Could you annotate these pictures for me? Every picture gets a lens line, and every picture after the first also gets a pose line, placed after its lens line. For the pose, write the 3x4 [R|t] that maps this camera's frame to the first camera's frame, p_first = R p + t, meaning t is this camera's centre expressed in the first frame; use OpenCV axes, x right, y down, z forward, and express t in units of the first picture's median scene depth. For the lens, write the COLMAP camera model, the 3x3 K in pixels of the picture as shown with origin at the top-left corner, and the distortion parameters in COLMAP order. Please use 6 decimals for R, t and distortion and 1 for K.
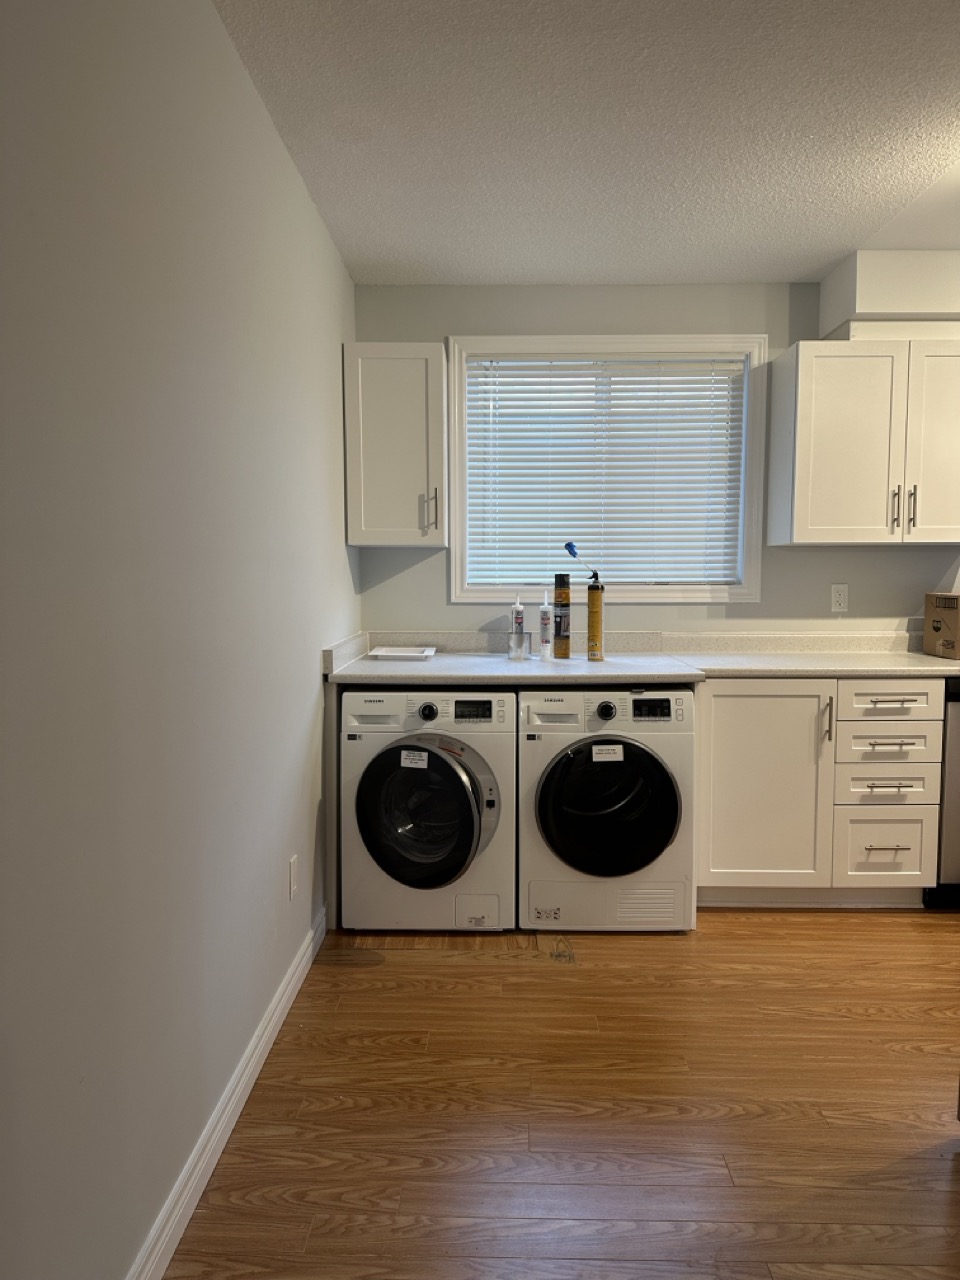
lens RADIAL K [[892.9, 0, 484.1], [0, 892.9, 640.3], [0, 0, 1]] dist [0.038605, -0.013414]
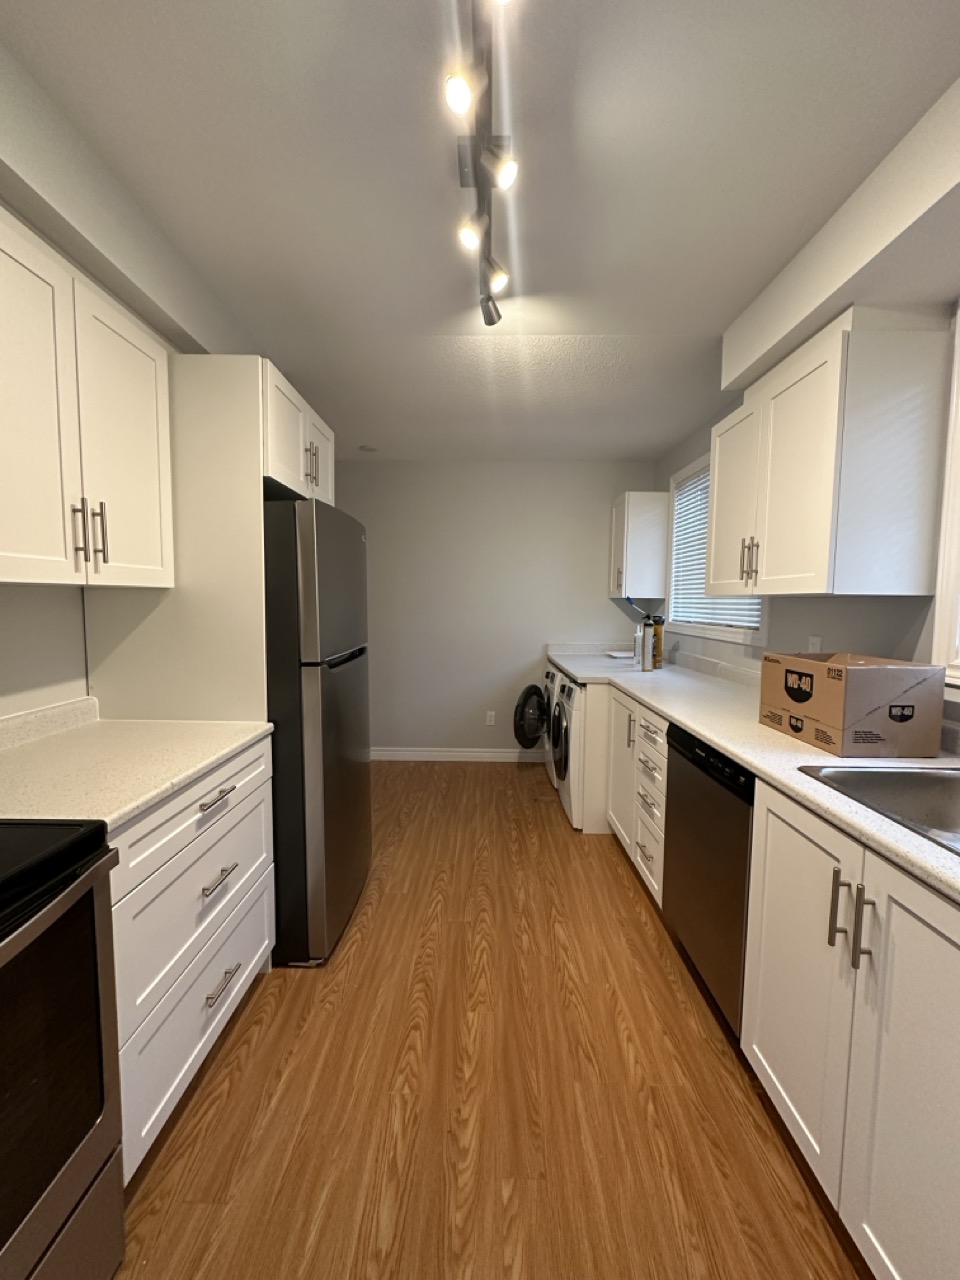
lens RADIAL K [[510.4, 0, 485.7], [0, 510.4, 640.6], [0, 0, 1]] dist [-0.006857, 0.000716]
pose [[0.009751, 0.081587, -0.996619, 1.258649], [-0.082306, 0.993349, 0.080514, -0.098028], [0.996559, 0.081243, 0.016401, 0.866930]]
